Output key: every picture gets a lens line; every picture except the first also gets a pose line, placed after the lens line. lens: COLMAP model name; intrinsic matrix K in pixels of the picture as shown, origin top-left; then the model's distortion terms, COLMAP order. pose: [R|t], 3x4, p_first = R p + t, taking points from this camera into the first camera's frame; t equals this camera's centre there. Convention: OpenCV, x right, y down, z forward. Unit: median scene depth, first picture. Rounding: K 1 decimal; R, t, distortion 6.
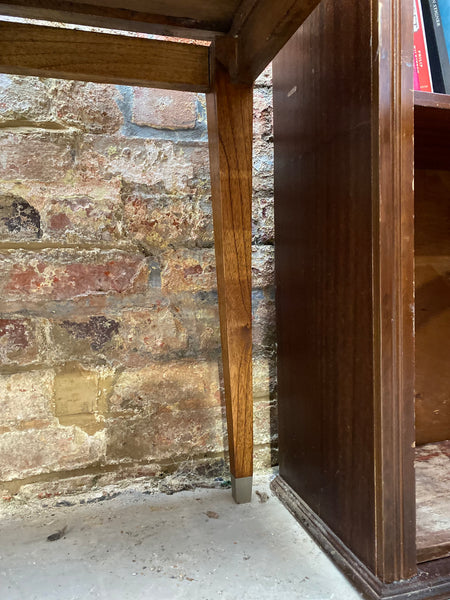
lens RADIAL K [[458.0, 0, 226.8], [0, 458.0, 297.3], [0, 0, 1]] dist [0.045339, -0.047642]
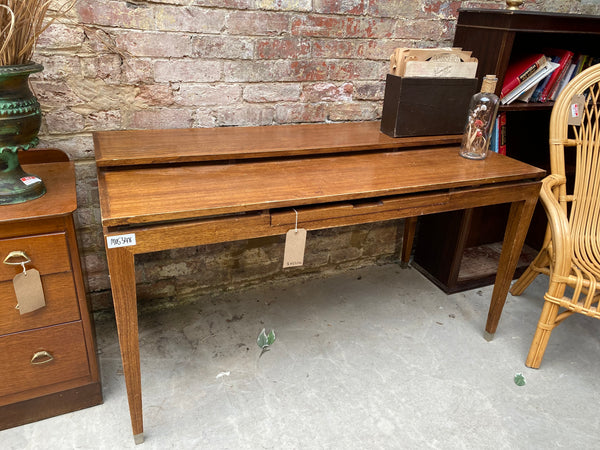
lens RADIAL K [[458.0, 0, 300.8], [0, 458.0, 222.2], [0, 0, 1]] dist [0.045339, -0.047642]
pose [[0.989306, 0.010124, 0.145504, -1.128822], [-0.066527, 0.919095, 0.388380, -1.045760], [-0.129799, -0.393907, 0.909939, -1.692102]]
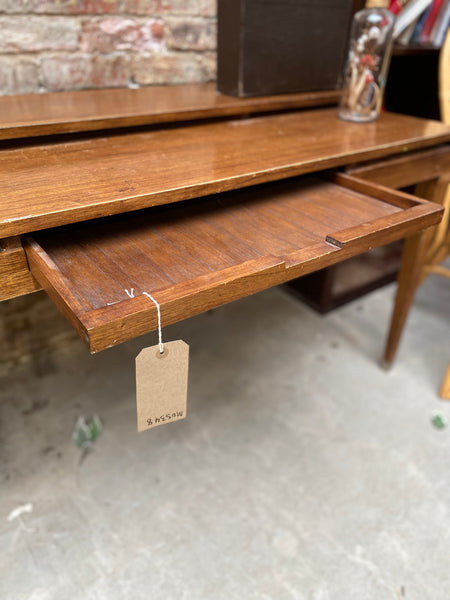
lens RADIAL K [[457.6, 0, 225.2], [0, 457.6, 298.1], [0, 0, 1]] dist [0.044377, -0.043818]
pose [[0.934348, -0.151614, 0.322500, -0.951515], [-0.029708, 0.868692, 0.494461, -0.746790], [-0.355121, -0.471580, 0.807157, -0.965147]]
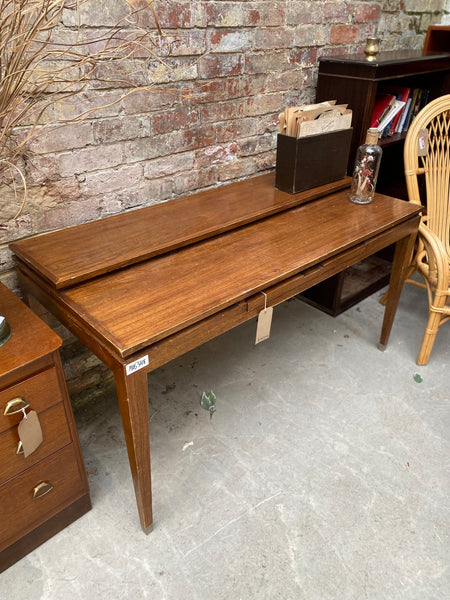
lens RADIAL K [[458.0, 0, 226.8], [0, 458.0, 297.3], [0, 0, 1]] dist [0.045339, -0.047642]
pose [[0.895110, -0.212921, 0.391719, -1.735063], [-0.009204, 0.869584, 0.493699, -1.303338], [-0.445751, -0.445520, 0.776413, -1.500189]]
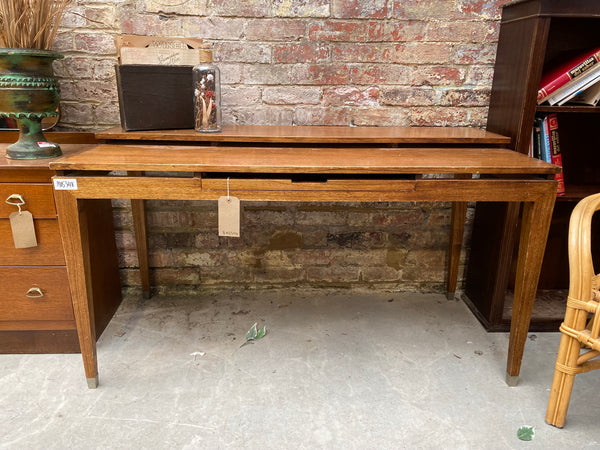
lens RADIAL K [[457.6, 0, 297.9], [0, 457.6, 220.0], [0, 0, 1]] dist [0.044377, -0.043818]
pose [[0.966103, 0.104112, -0.236231, -0.248060], [-0.035391, 0.959846, 0.278287, -0.774312], [0.255718, -0.260493, 0.930995, -1.727680]]
